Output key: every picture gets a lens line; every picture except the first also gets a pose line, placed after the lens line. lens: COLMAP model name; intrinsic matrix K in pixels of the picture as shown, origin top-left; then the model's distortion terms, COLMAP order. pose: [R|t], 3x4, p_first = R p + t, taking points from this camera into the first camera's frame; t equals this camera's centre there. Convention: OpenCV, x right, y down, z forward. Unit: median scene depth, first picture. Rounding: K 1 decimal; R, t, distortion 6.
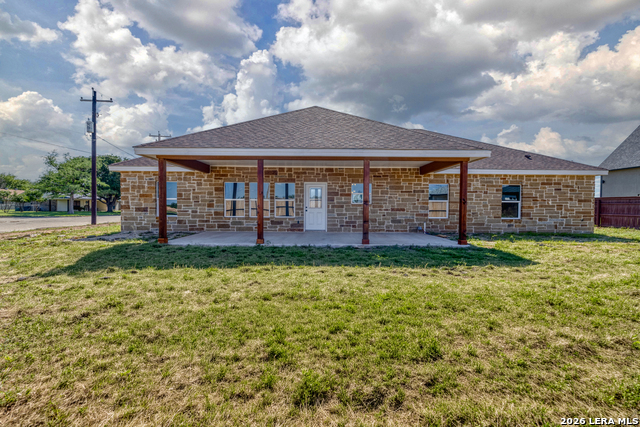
lens RADIAL K [[269.8, 0, 319.9], [0, 269.8, 212.7], [0, 0, 1]] dist [-0.000080, -0.001019]
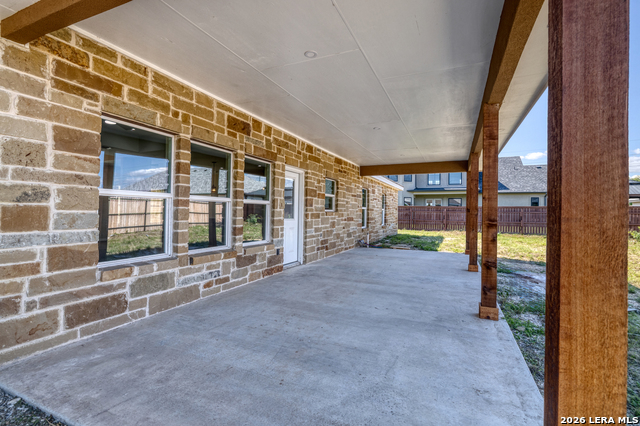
lens RADIAL K [[308.7, 0, 319.6], [0, 308.7, 210.1], [0, 0, 1]] dist [-0.000070, -0.000089]
pose [[0.403554, 0.005340, 0.914940, -0.518457], [-0.001153, 0.999985, -0.005328, -0.031896], [-0.914955, 0.001095, 0.403554, 0.728221]]
